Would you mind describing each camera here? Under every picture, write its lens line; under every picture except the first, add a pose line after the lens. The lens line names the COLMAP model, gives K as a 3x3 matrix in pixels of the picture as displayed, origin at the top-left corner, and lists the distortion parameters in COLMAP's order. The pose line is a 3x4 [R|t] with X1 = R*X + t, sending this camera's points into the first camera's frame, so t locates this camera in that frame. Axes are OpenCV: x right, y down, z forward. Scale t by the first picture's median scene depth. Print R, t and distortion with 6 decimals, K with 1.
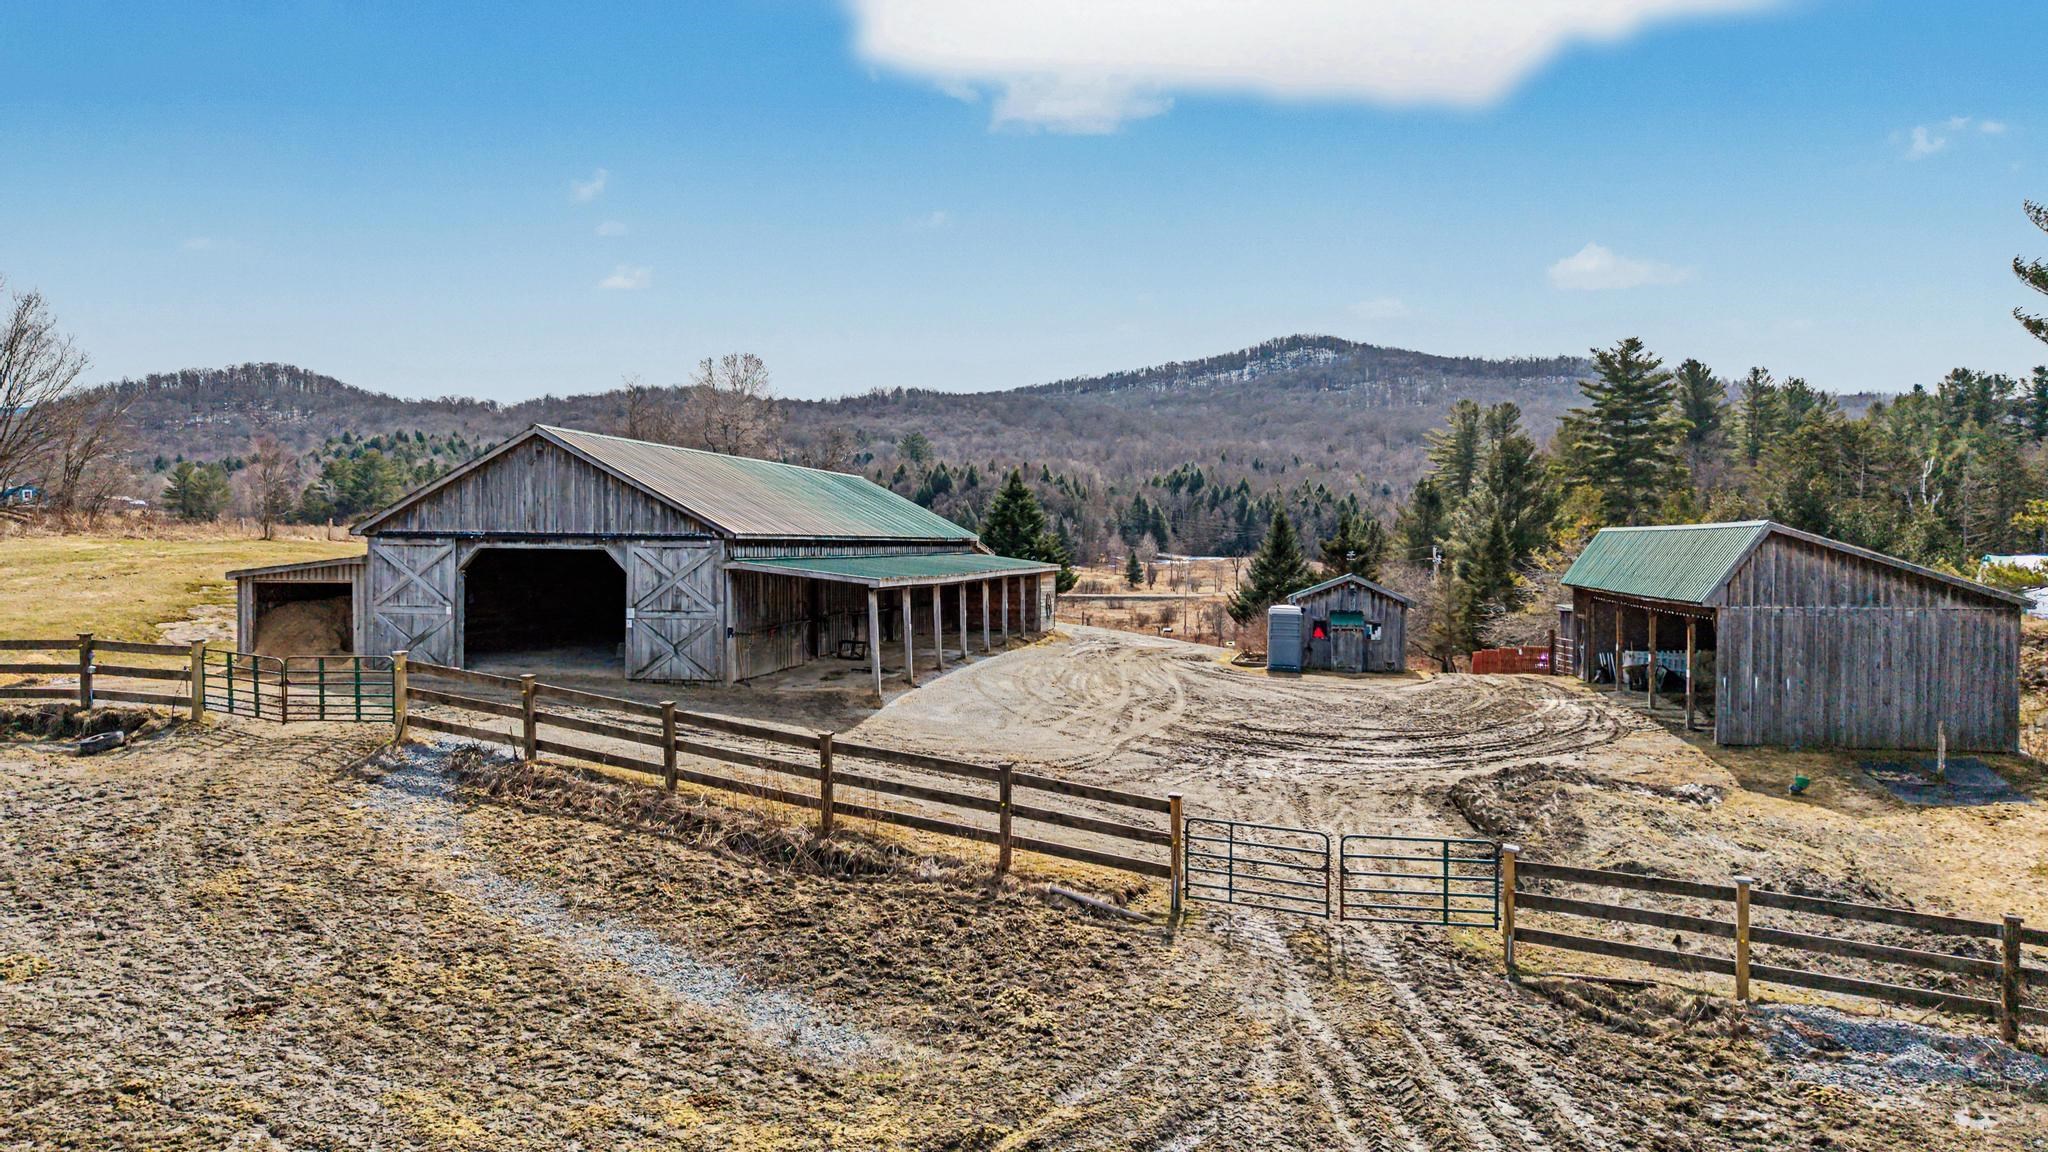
lens RADIAL K [[1412.2, 0, 1034.5], [0, 1412.2, 581.3], [0, 0, 1]] dist [0.084729, -0.079270]
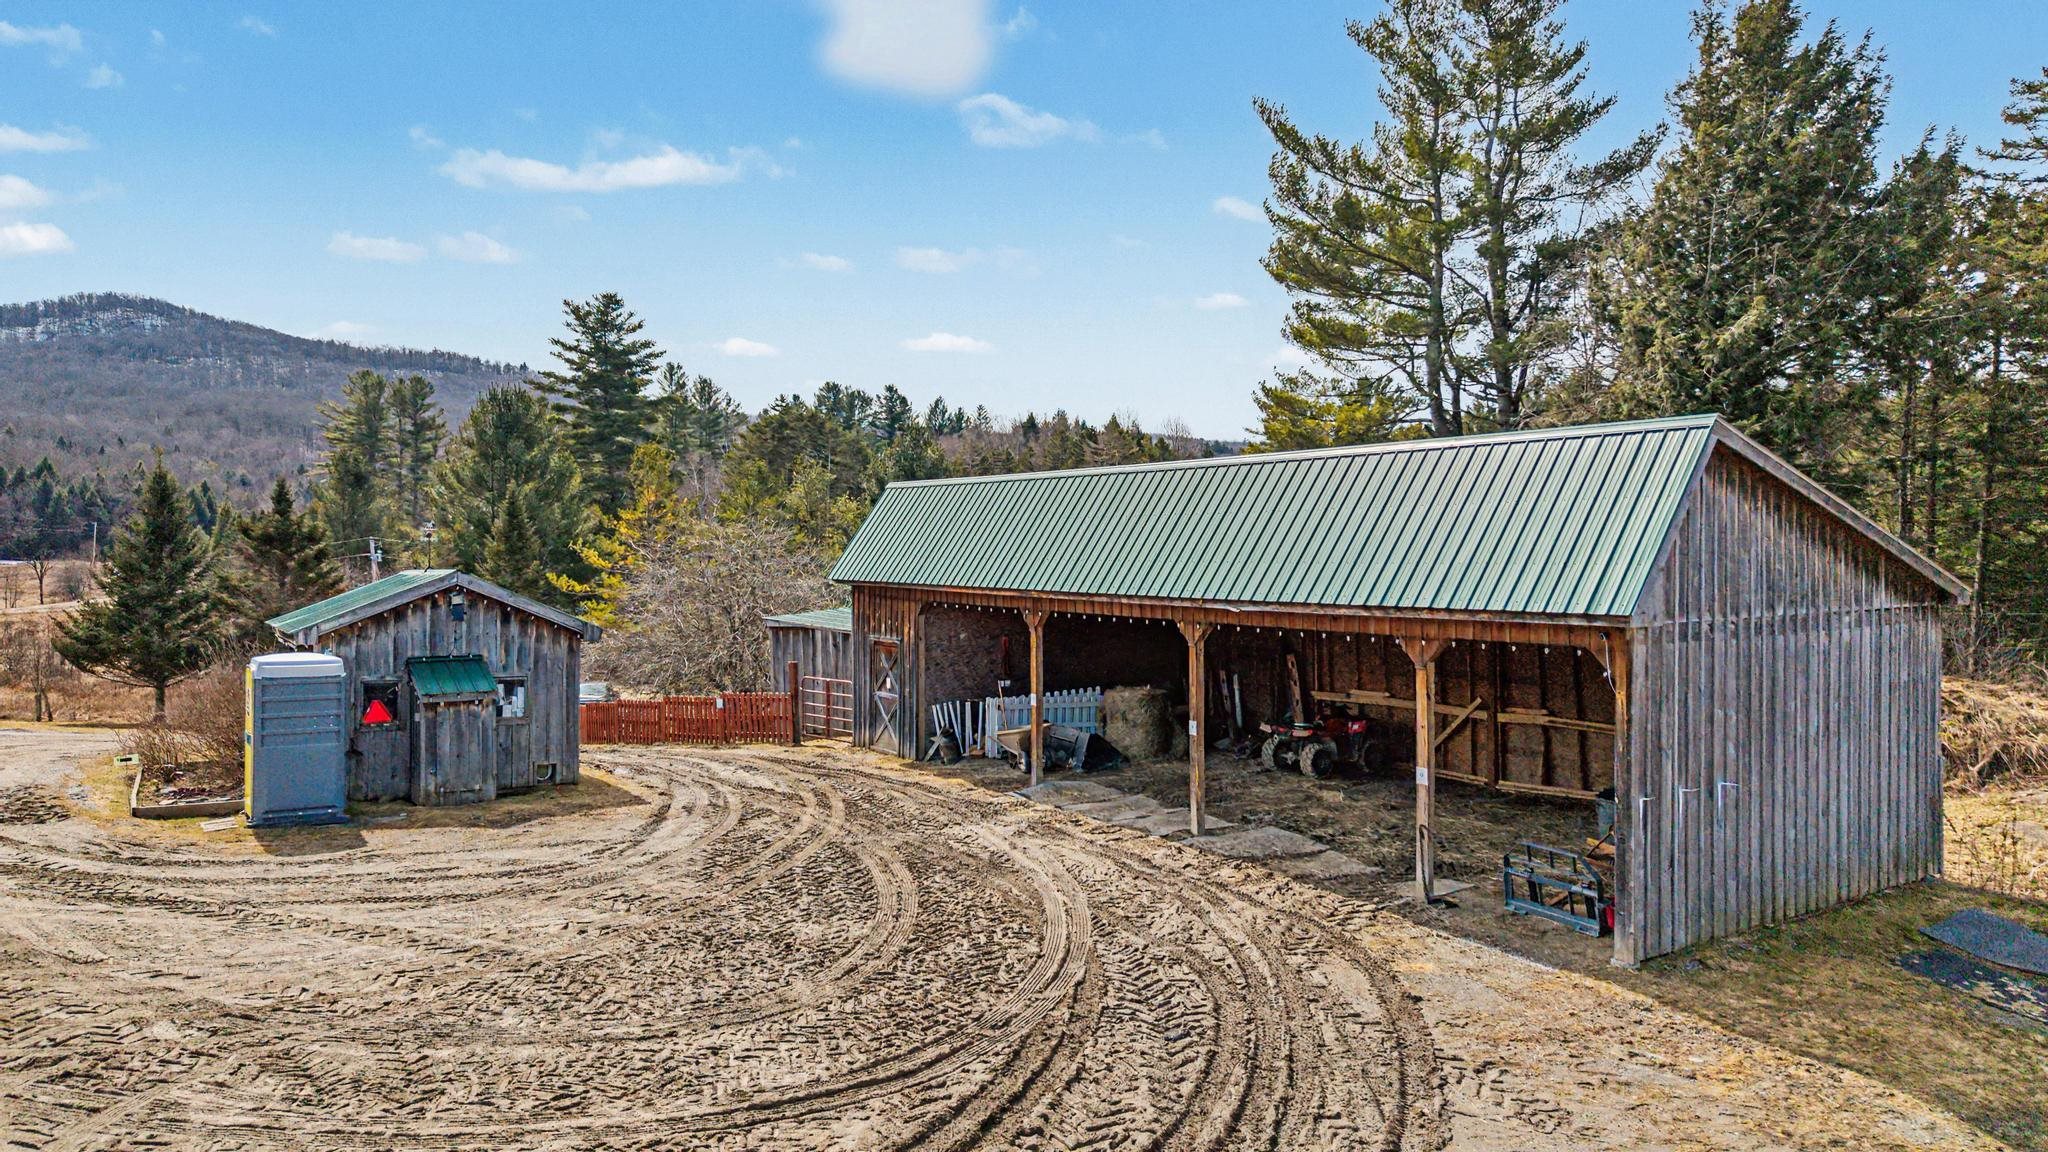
lens RADIAL K [[1412.2, 0, 1034.5], [0, 1412.2, 581.3], [0, 0, 1]] dist [0.084729, -0.079270]
pose [[0.732067, -0.023591, 0.680824, 0.020718], [0.023867, 0.999675, 0.008976, -0.000574], [-0.680814, 0.009678, 0.732392, 0.206966]]
